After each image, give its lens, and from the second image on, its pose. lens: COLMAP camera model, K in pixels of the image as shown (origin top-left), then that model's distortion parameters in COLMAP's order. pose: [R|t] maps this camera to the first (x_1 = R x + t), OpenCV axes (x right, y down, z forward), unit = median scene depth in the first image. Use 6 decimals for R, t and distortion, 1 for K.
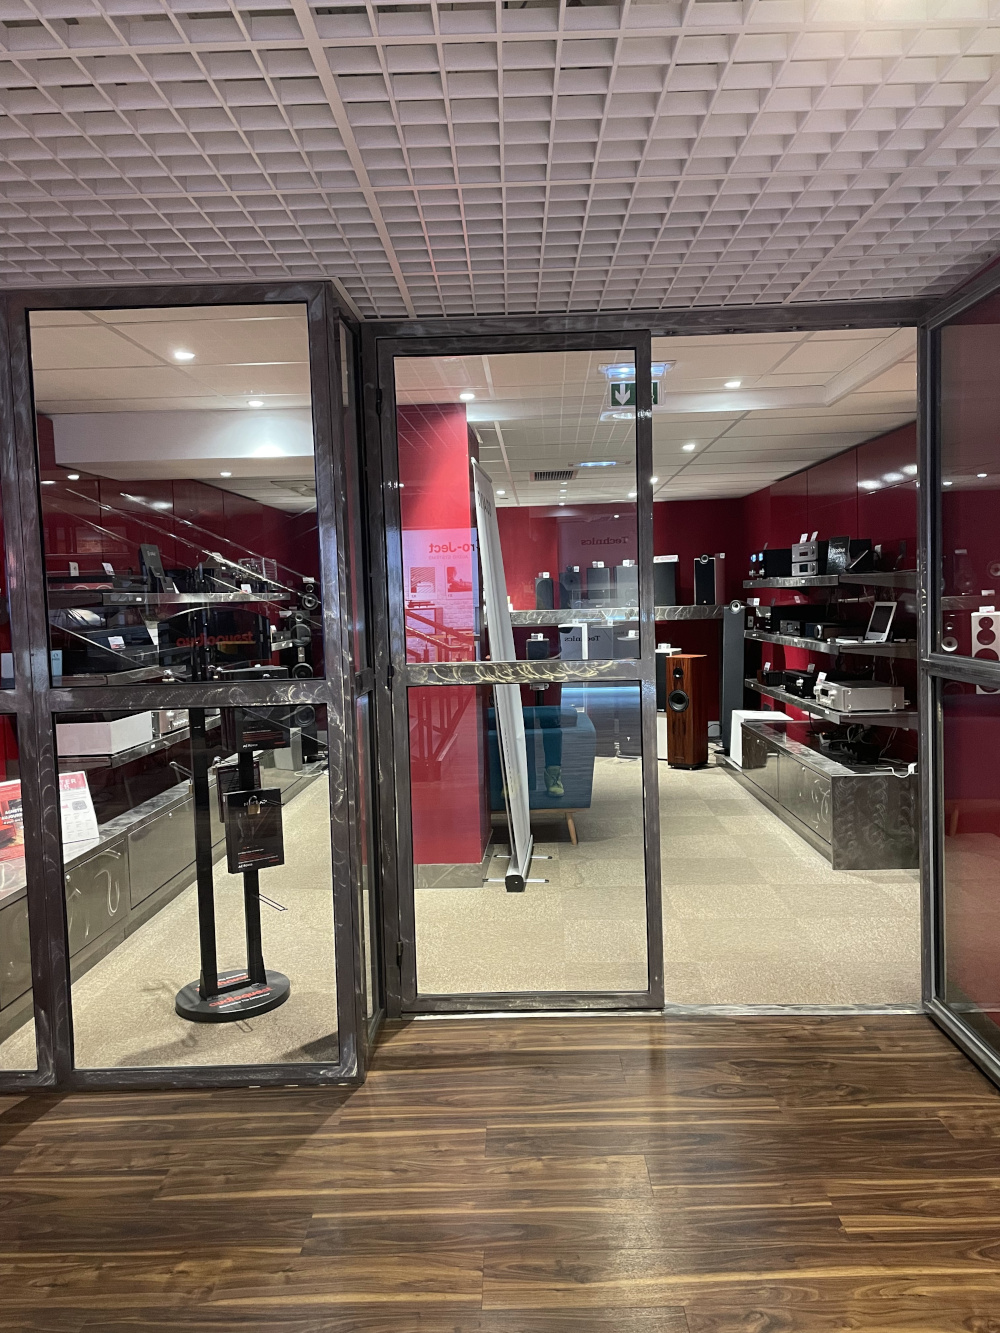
lens RADIAL K [[1031.8, 0, 495.2], [0, 1031.8, 664.9], [0, 0, 1]] dist [0.048027, -0.042045]
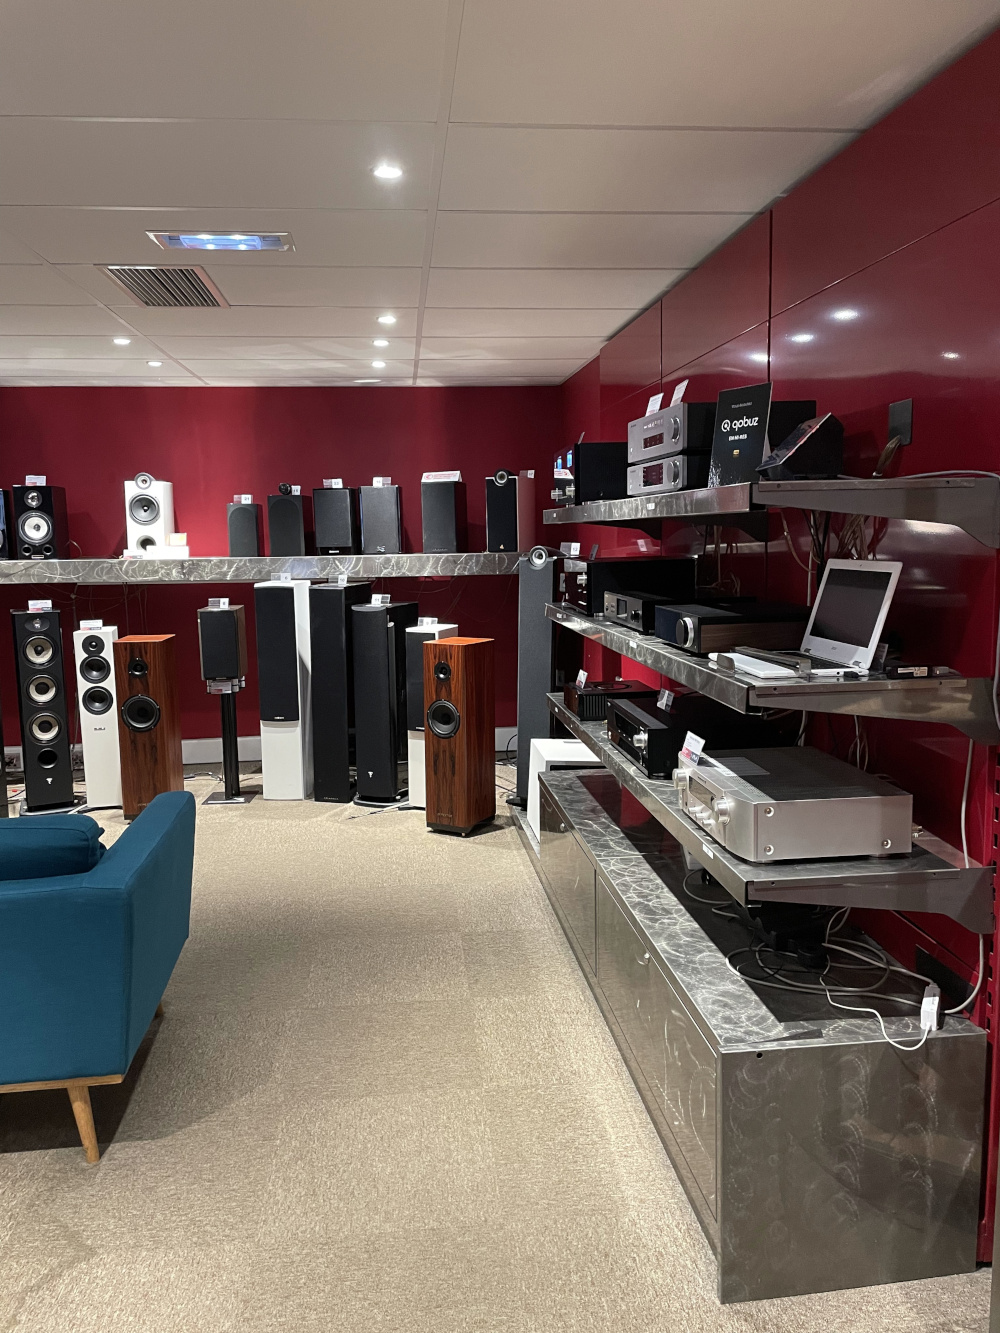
lens RADIAL K [[1031.8, 0, 500.6], [0, 1031.8, 668.6], [0, 0, 1]] dist [0.048027, -0.042045]
pose [[0.989810, -0.006727, 0.142234, 0.147429], [-0.002066, 0.998100, 0.061586, -0.033948], [-0.142378, -0.061252, 0.987915, 0.492990]]
